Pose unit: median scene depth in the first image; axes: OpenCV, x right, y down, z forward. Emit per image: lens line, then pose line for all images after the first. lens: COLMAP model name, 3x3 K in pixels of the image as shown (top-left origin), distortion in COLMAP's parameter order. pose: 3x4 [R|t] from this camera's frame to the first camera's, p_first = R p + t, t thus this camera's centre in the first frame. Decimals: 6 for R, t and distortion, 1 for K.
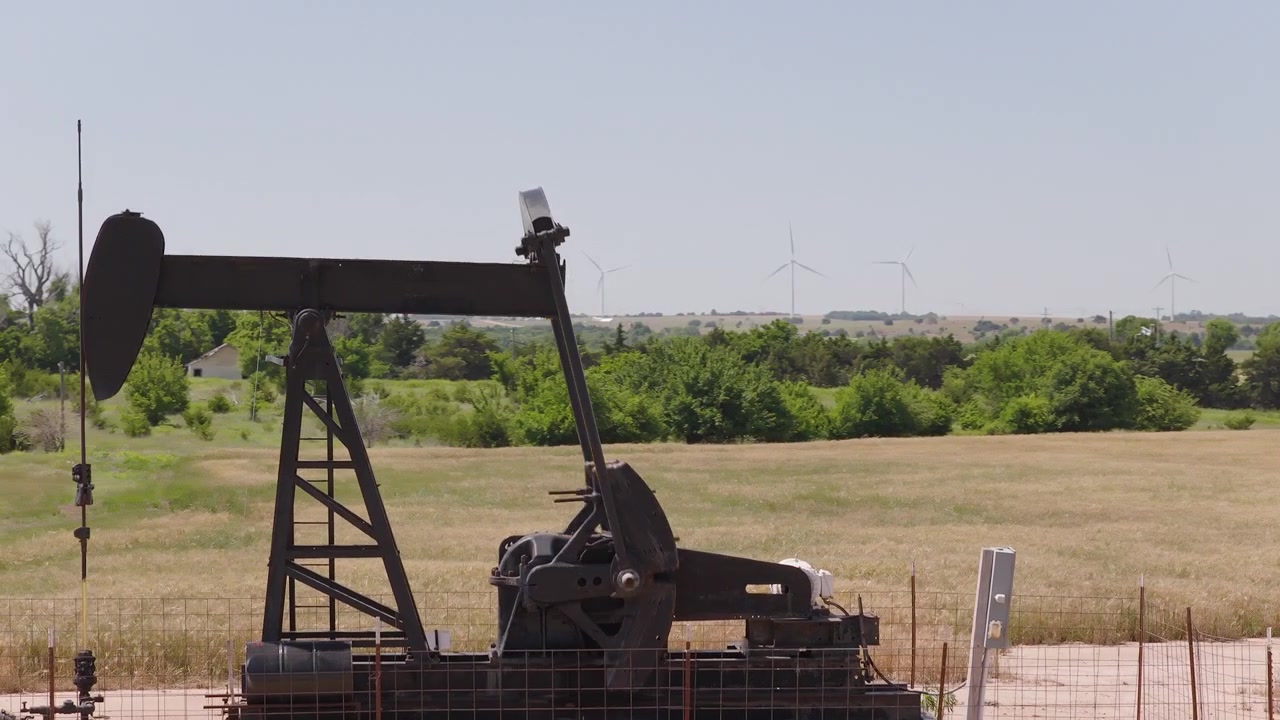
lens RADIAL K [[2878.0, 0, 639.2], [0, 2878.0, 357.7], [0, 0, 1]] dist [-0.159034, 0.000000]
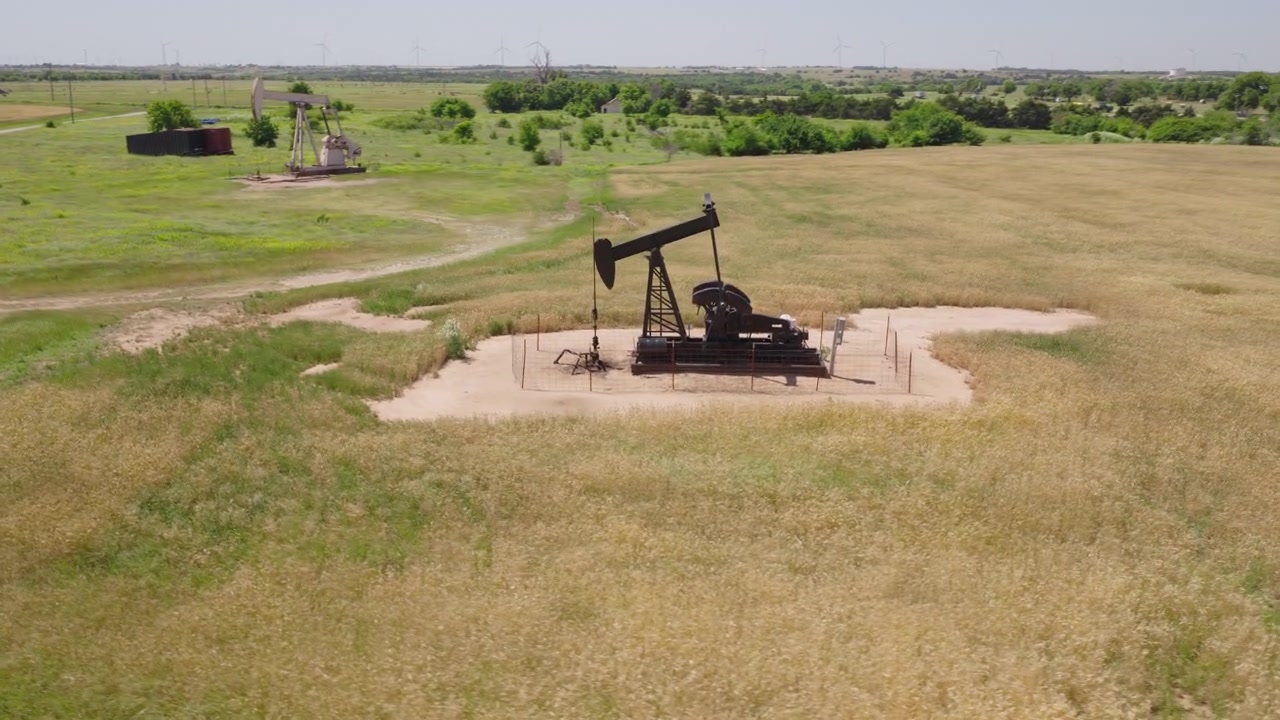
lens RADIAL K [[1099.6, 0, 641.3], [0, 1099.6, 360.6], [0, 0, 1]] dist [-0.002700, 0.016656]
pose [[0.992952, 0.032100, -0.114084, 0.004870], [-0.003218, 0.969568, 0.244800, -0.032444], [0.118471, -0.242707, 0.962838, -0.058089]]
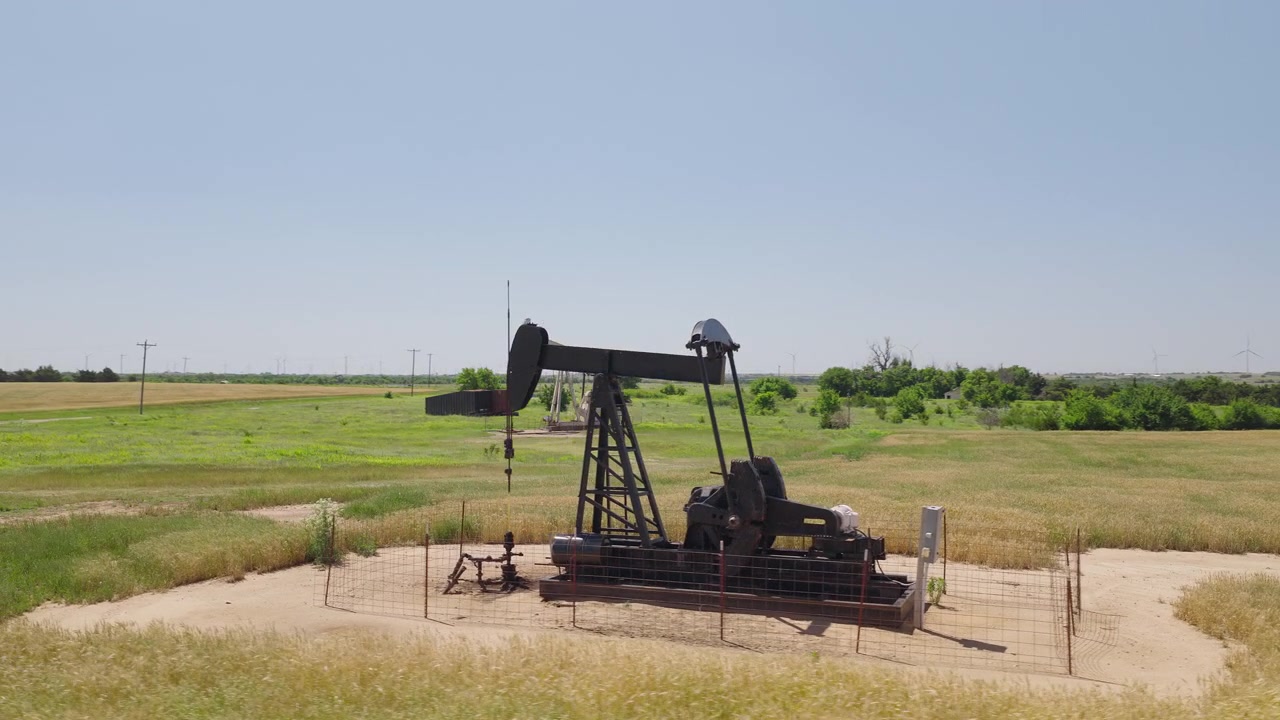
lens RADIAL K [[1099.6, 0, 641.1], [0, 1099.6, 362.1], [0, 0, 1]] dist [-0.002700, 0.016656]
pose [[0.899846, -0.006035, -0.436166, 0.037671], [-0.005084, 0.999691, -0.024323, -0.000908], [0.436179, 0.024104, 0.899537, 0.043225]]
